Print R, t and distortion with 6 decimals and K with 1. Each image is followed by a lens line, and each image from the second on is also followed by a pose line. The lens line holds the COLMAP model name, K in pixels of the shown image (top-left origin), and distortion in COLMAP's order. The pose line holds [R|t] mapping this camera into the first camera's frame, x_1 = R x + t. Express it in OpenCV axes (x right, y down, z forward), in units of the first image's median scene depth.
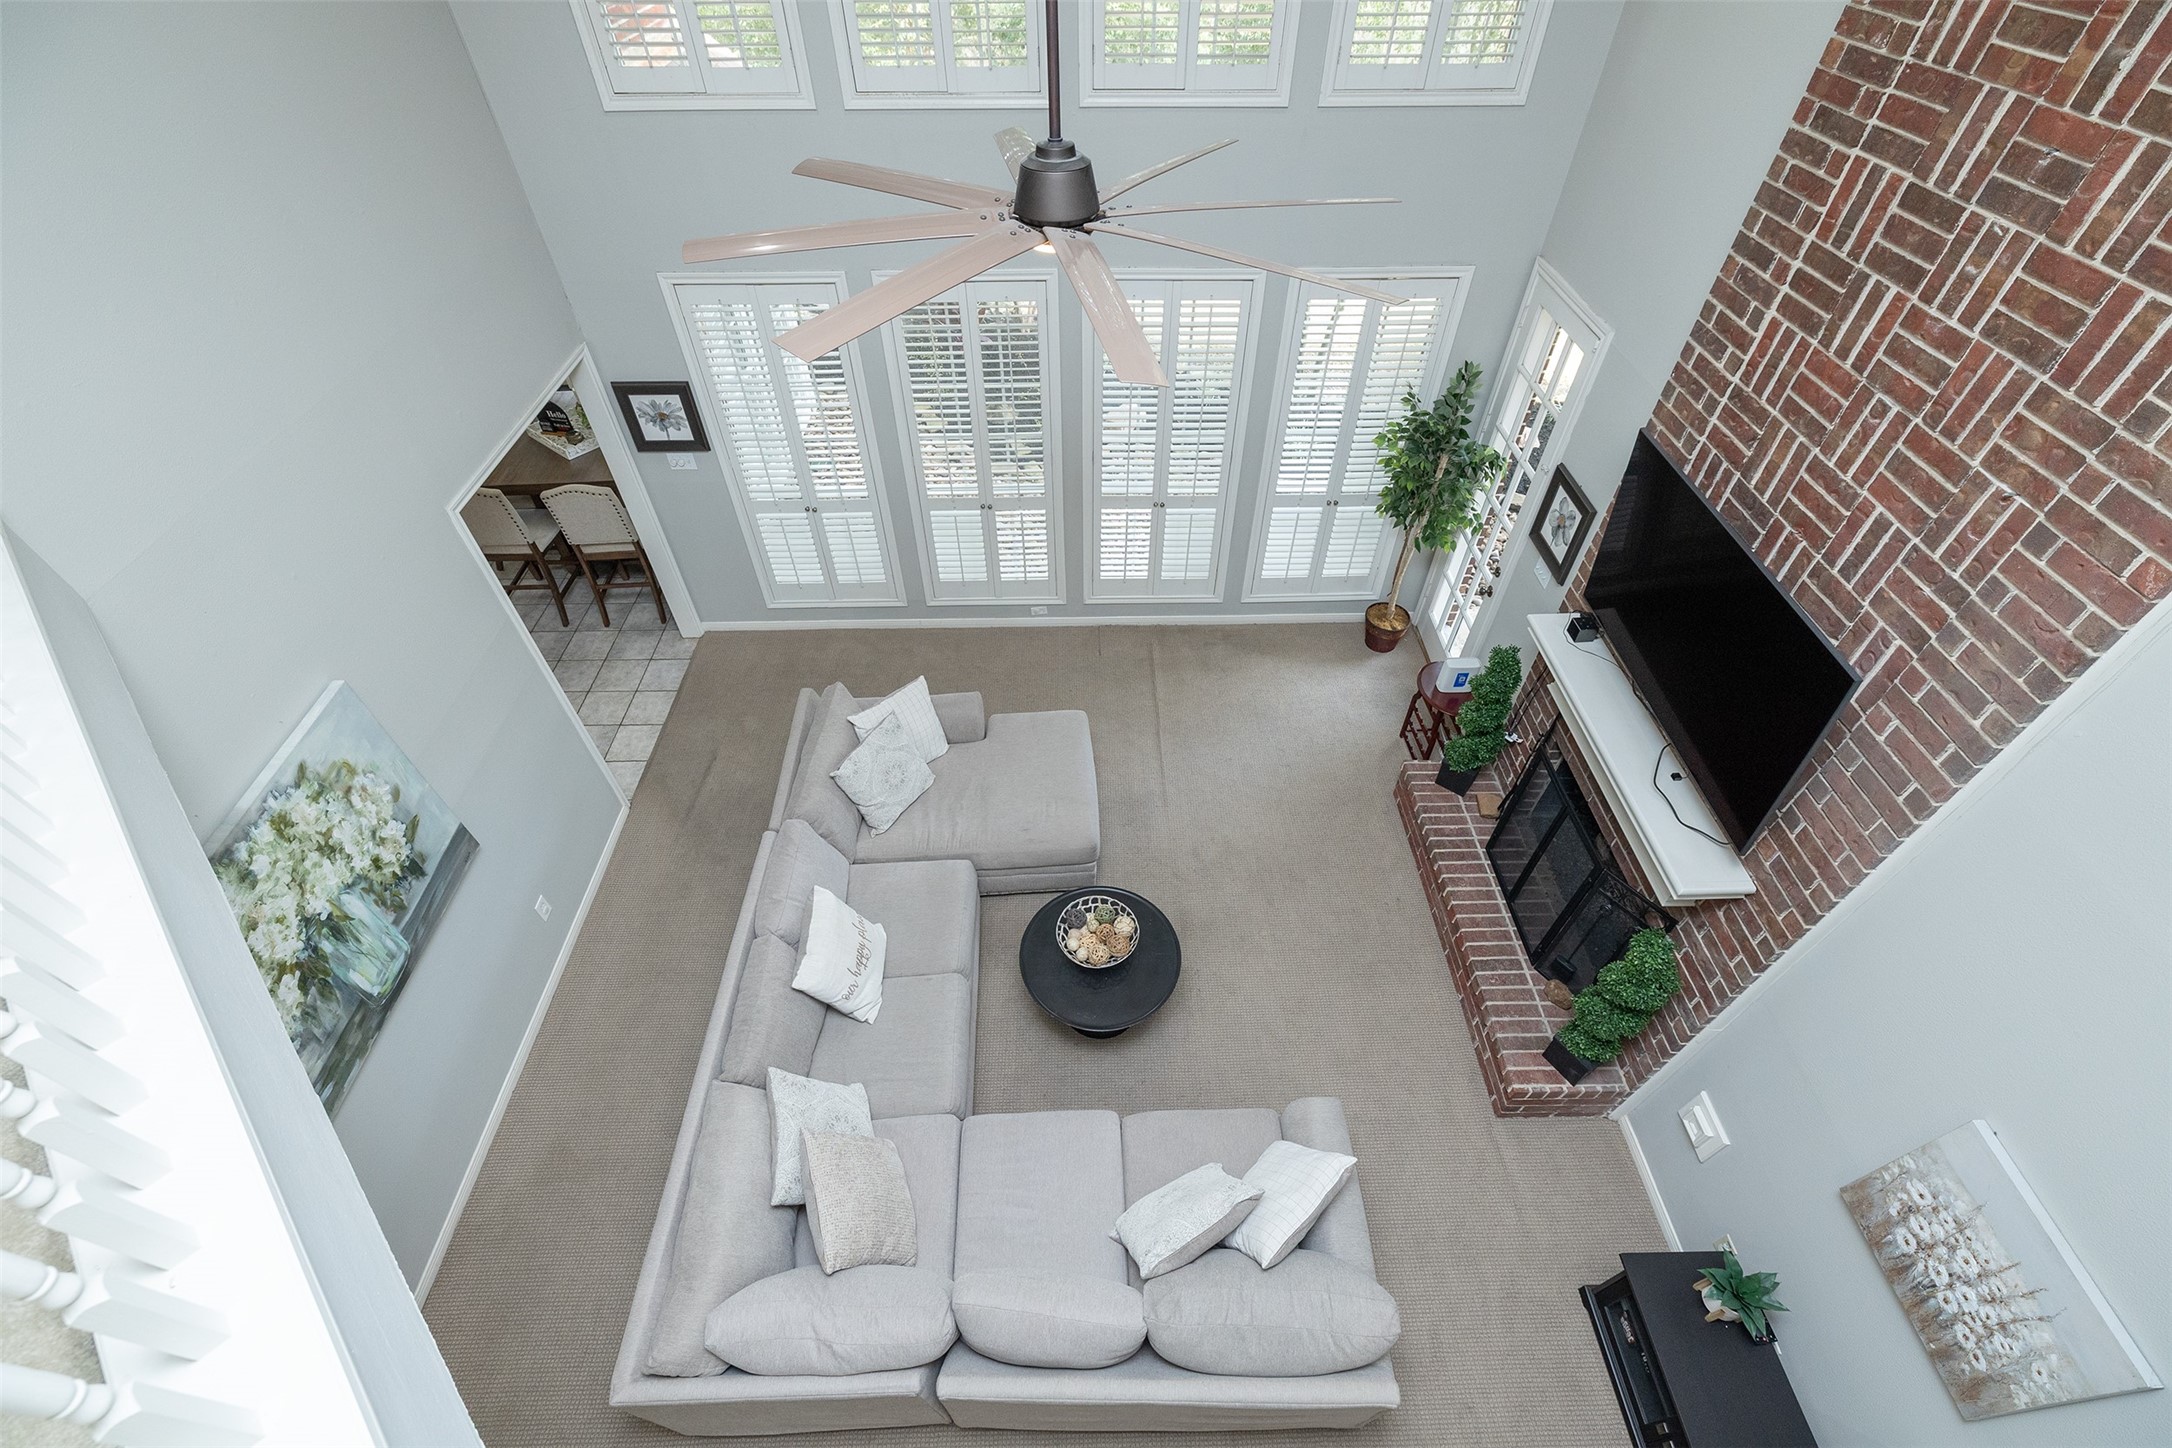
lens RADIAL K [[910.0, 0, 1091.4], [0, 910.0, 727.5], [0, 0, 1]] dist [0.001443, 0.000196]
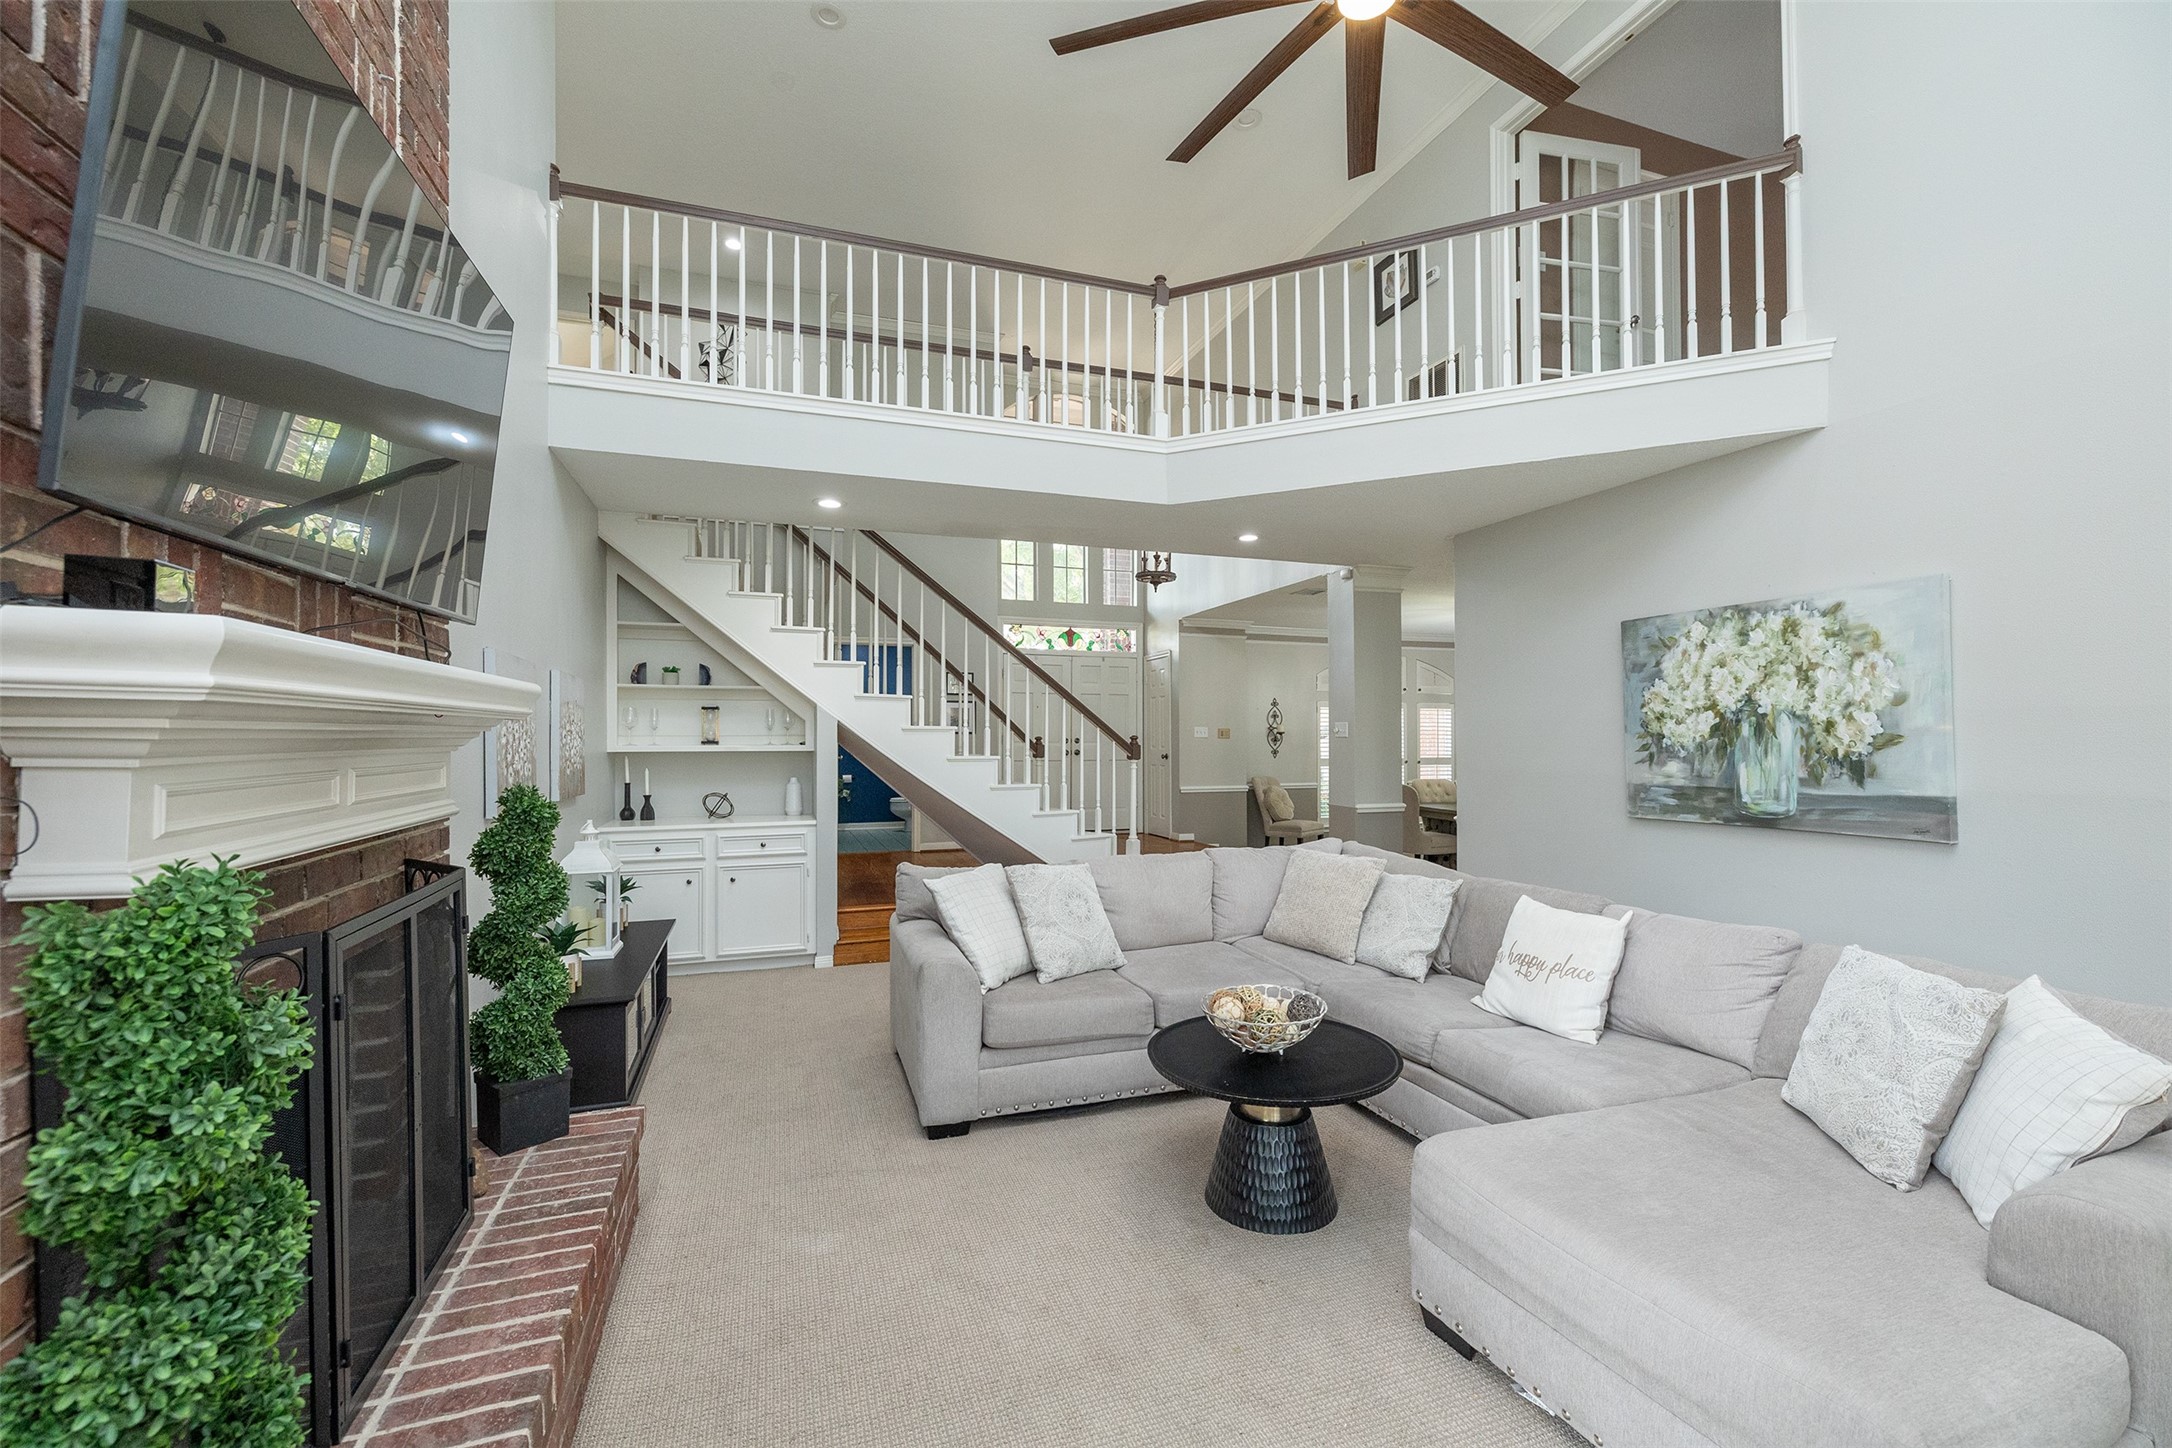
lens RADIAL K [[910.0, 0, 1092.7], [0, 910.0, 726.3], [0, 0, 1]] dist [0.001443, 0.000196]
pose [[-0.948070, 0.002841, -0.318049, 0.432205], [-0.226964, 0.694499, 0.682758, -0.417917], [0.222825, 0.719488, -0.657789, 1.578539]]
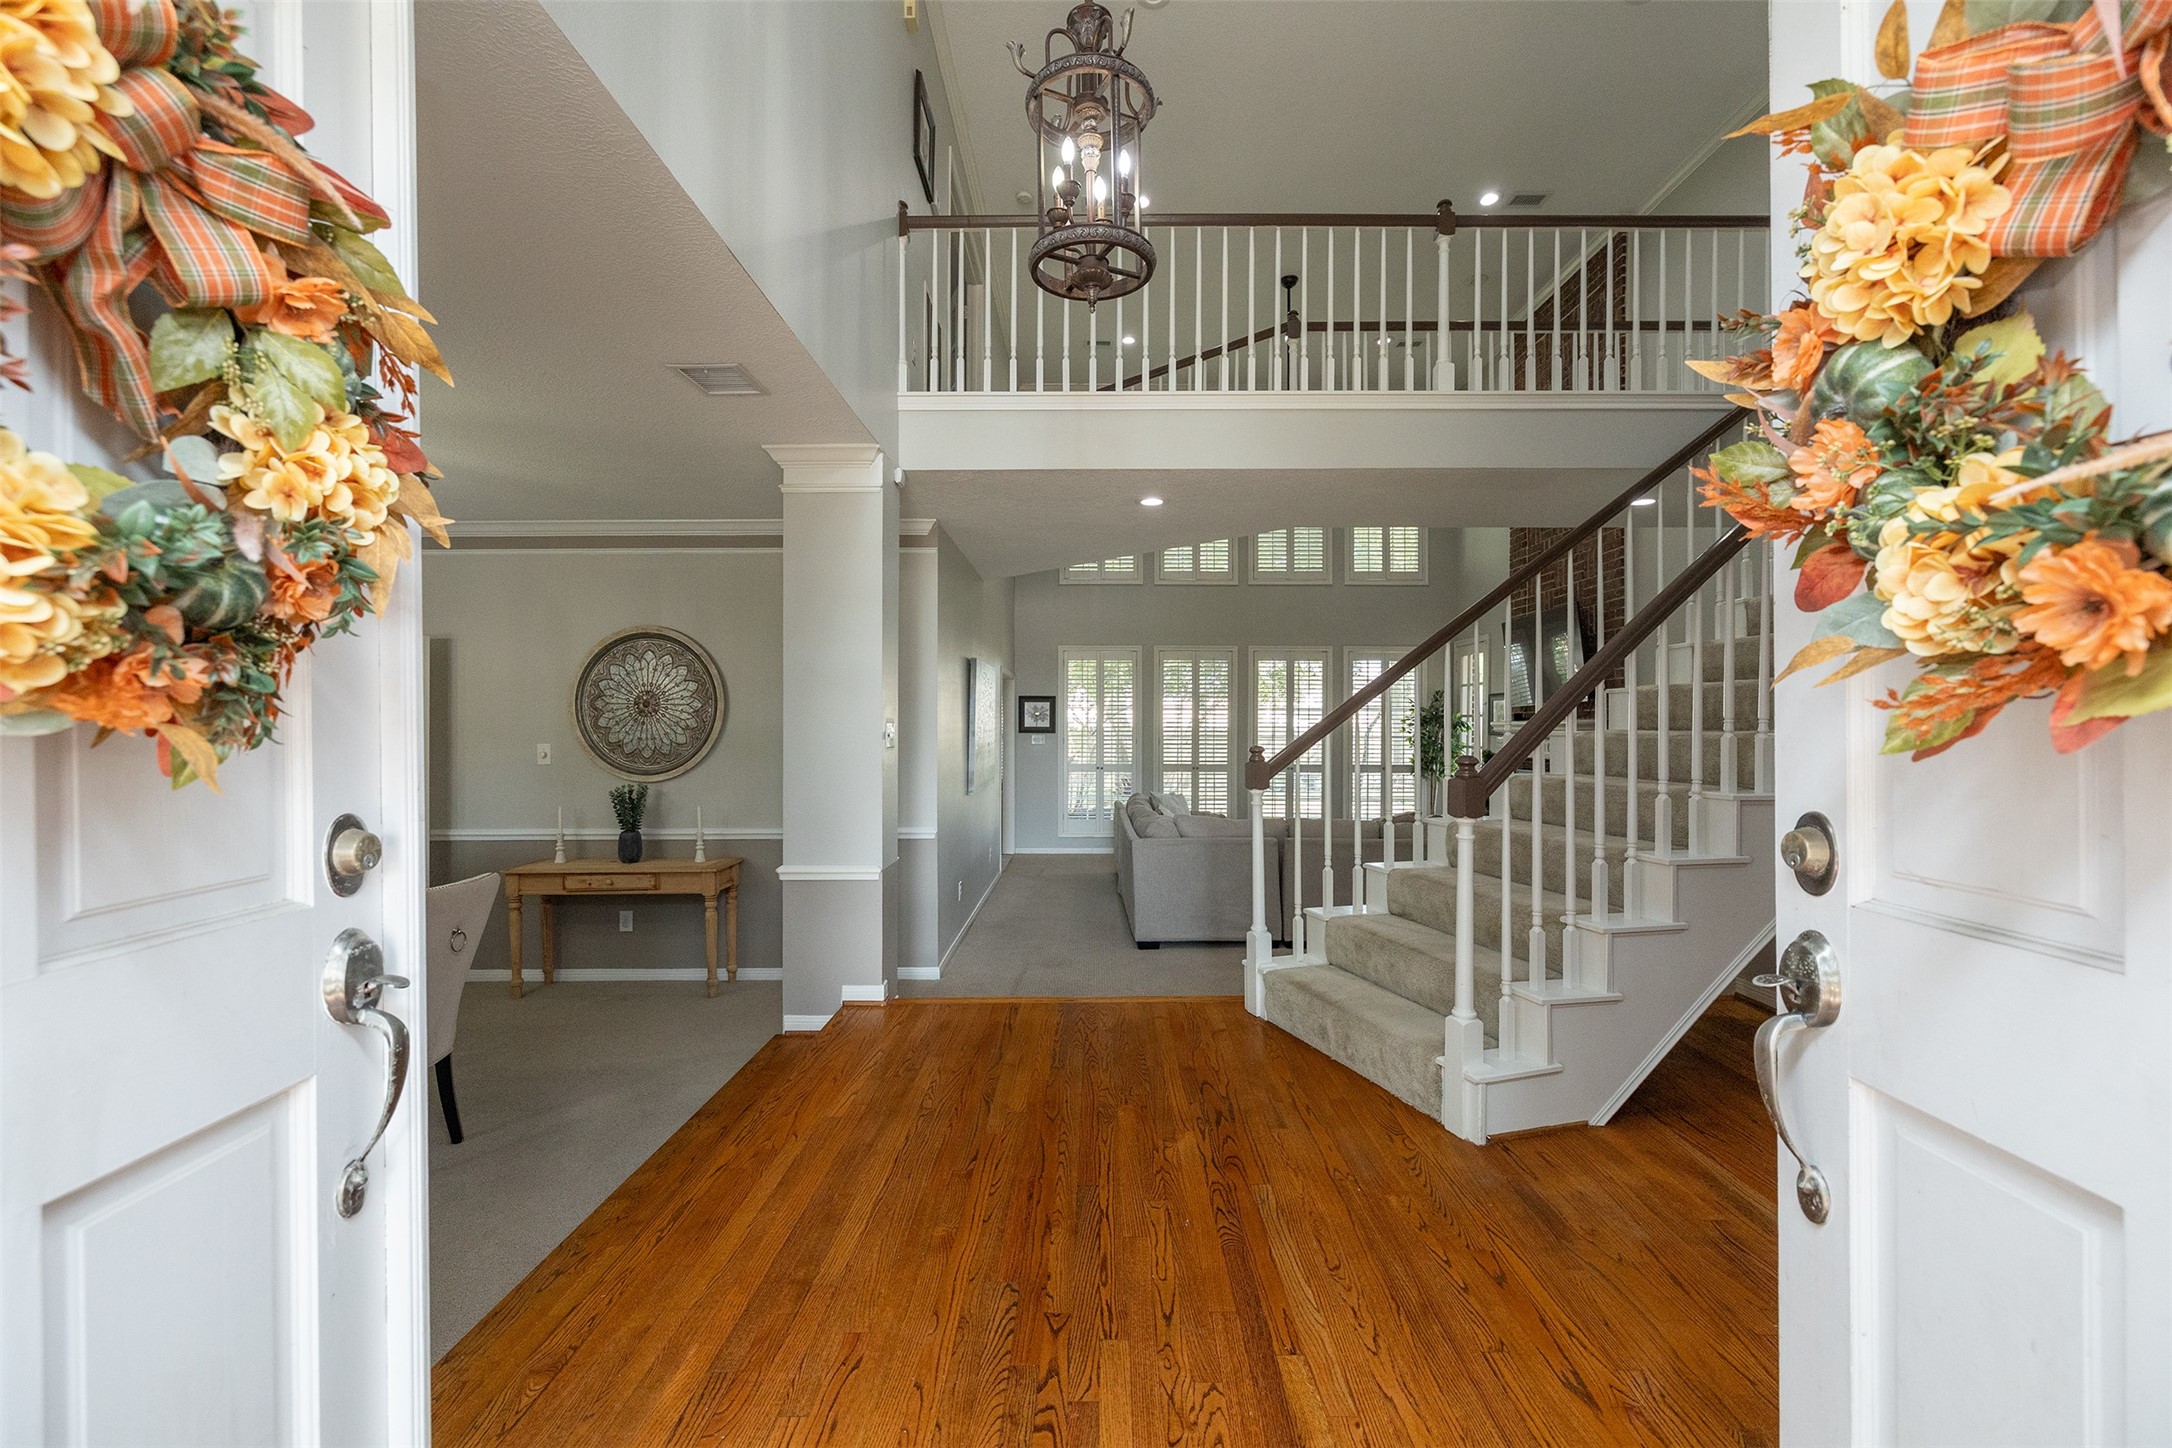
lens RADIAL K [[910.0, 0, 1094.4], [0, 910.0, 734.1], [0, 0, 1]] dist [0.001443, 0.000196]
pose [[0.999848, 0.005000, -0.016711, -0.507378], [-0.015513, 0.692954, -0.720815, 1.804498], [0.007976, 0.720964, 0.692926, -0.550721]]
